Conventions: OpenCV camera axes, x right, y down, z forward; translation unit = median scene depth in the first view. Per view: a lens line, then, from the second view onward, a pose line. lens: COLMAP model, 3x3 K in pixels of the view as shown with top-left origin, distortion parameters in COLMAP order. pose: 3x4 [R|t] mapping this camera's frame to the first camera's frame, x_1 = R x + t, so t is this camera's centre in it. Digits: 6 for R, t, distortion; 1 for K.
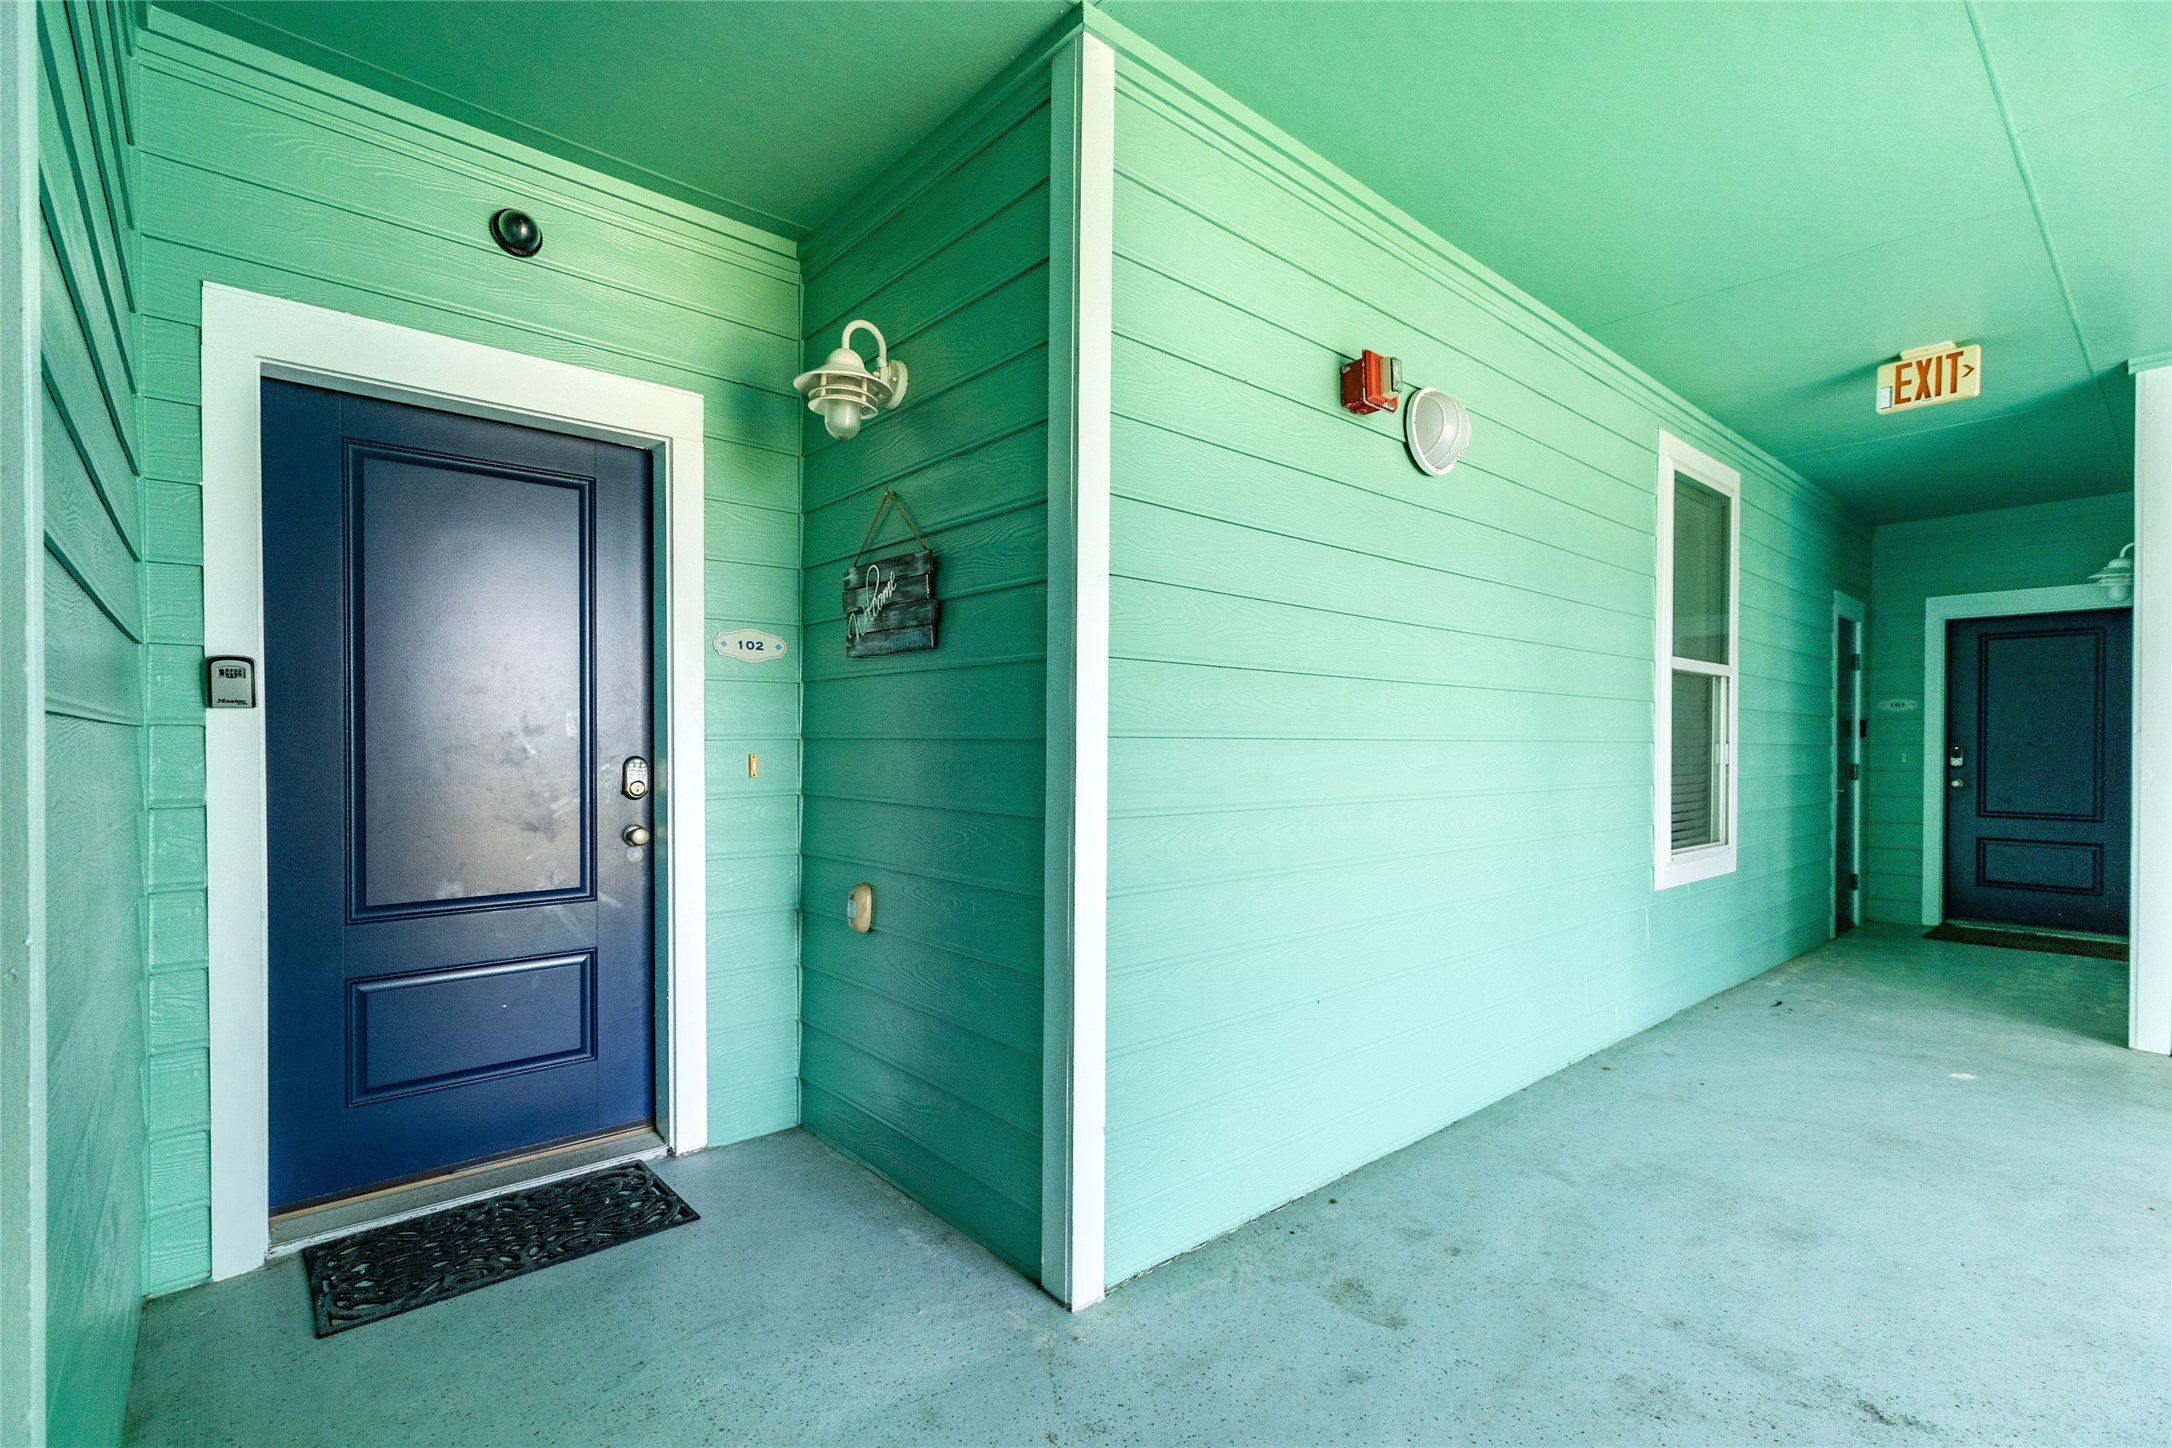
lens RADIAL K [[984.6, 0, 1092.4], [0, 984.6, 745.5], [0, 0, 1]] dist [-0.000110, -0.000573]
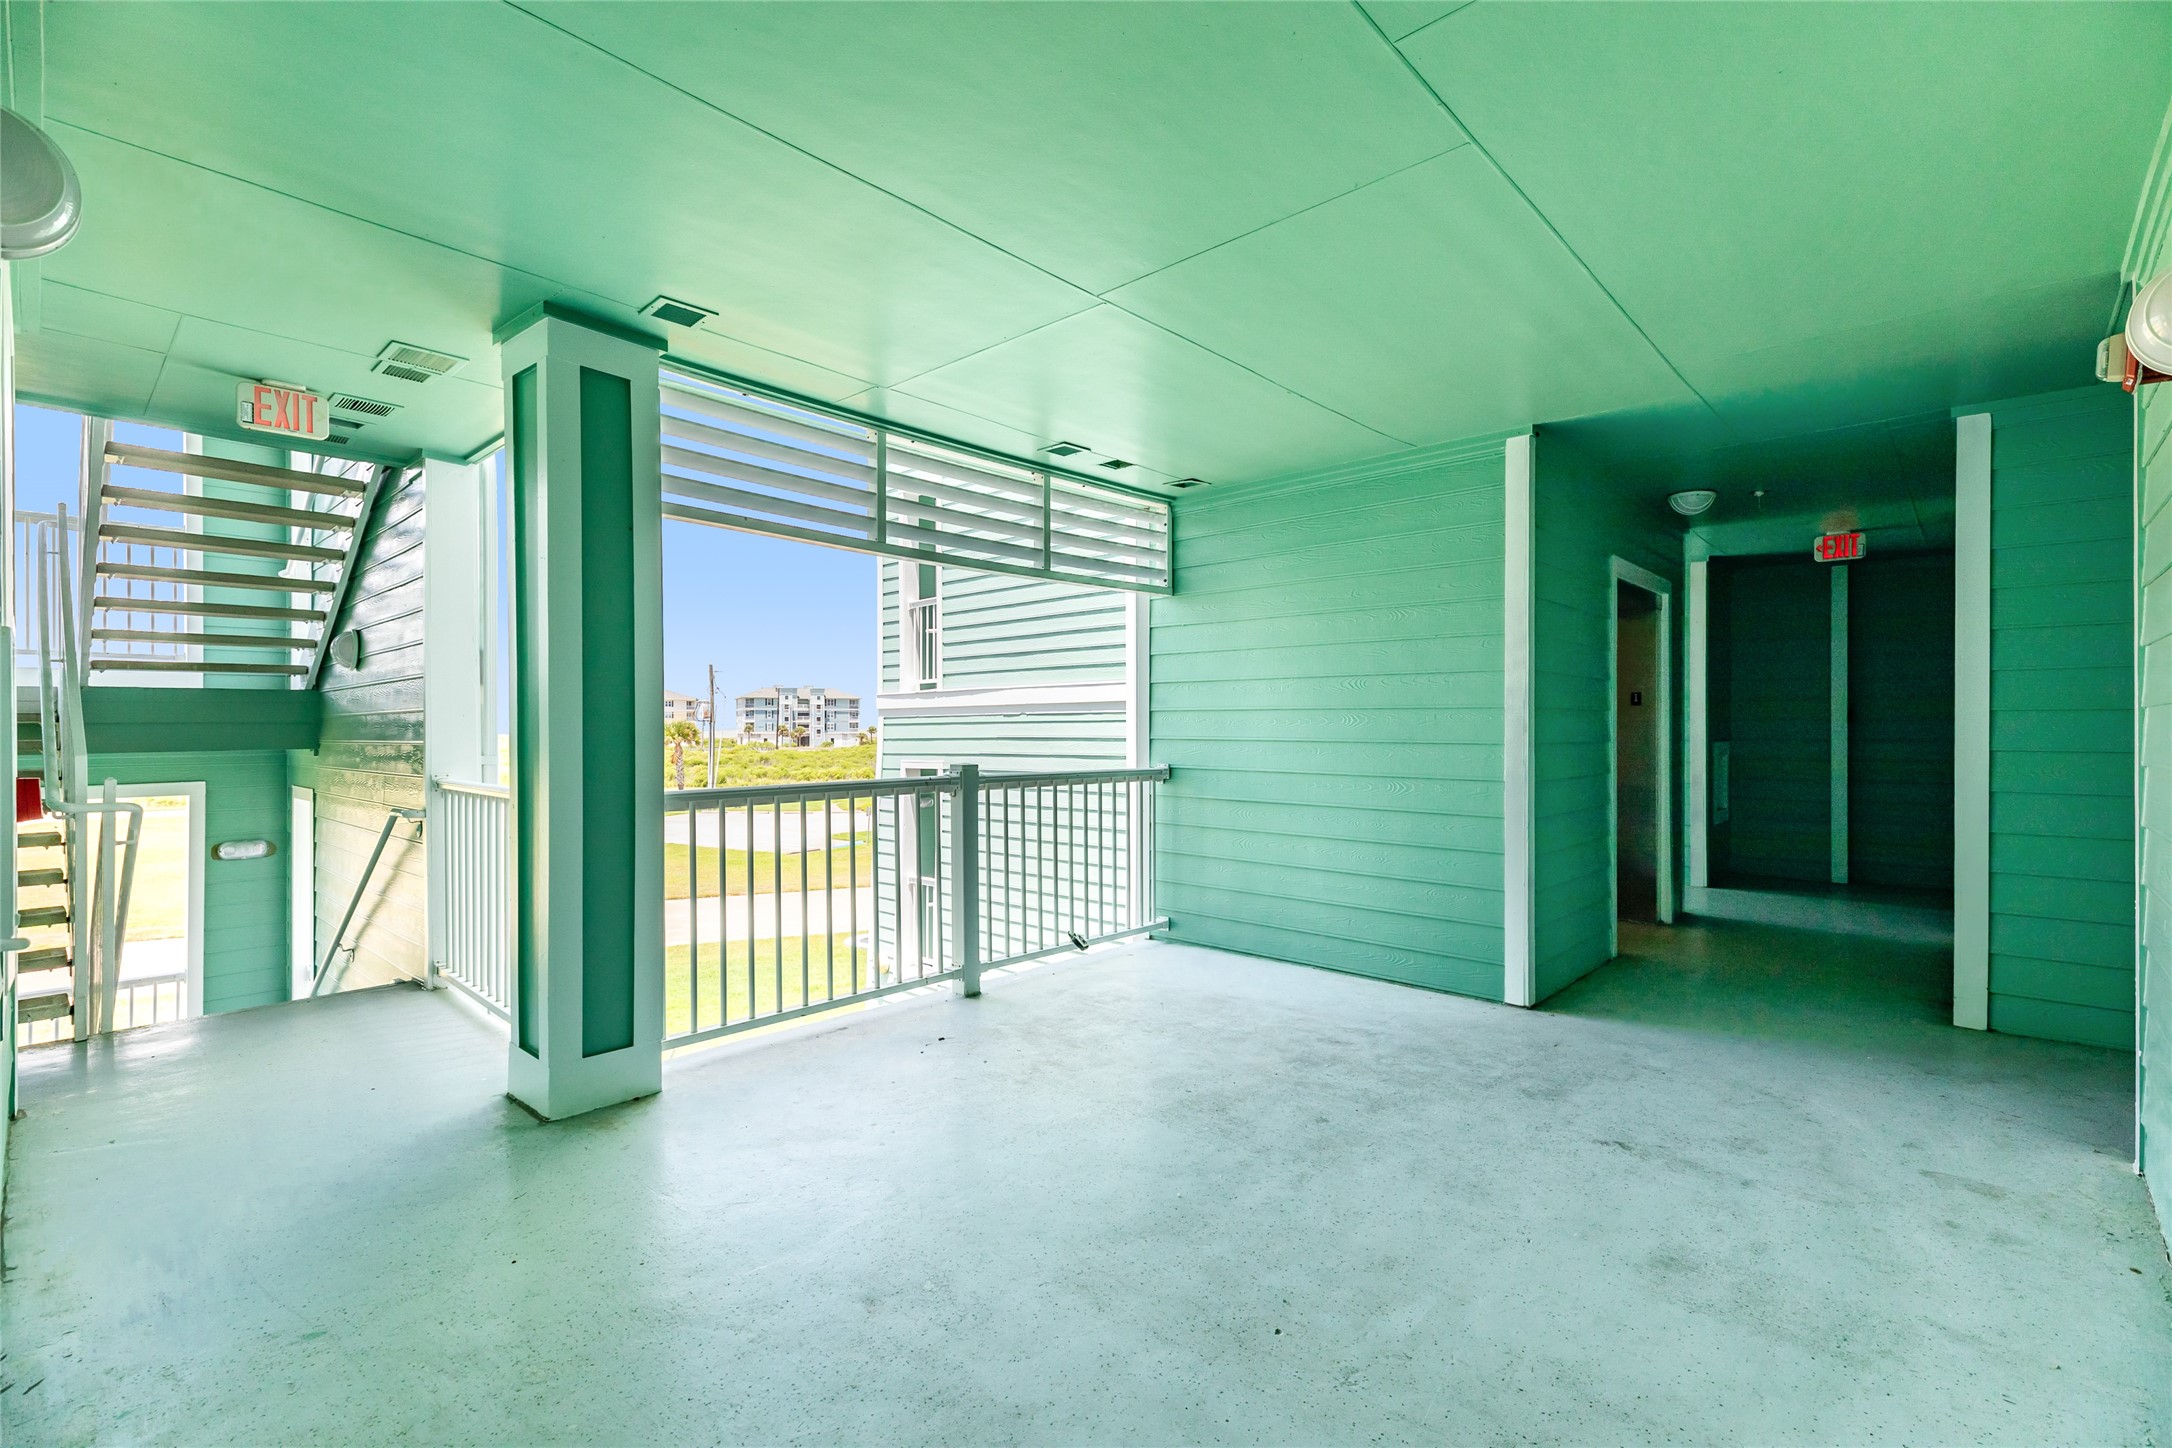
lens RADIAL K [[966.6, 0, 1086.5], [0, 966.6, 727.9], [0, 0, 1]] dist [0.004884, 0.000080]
pose [[-0.995399, -0.006552, -0.095595, 1.593689], [-0.006892, 0.999971, 0.003231, -0.061926], [0.095571, 0.003875, -0.995415, 2.182618]]
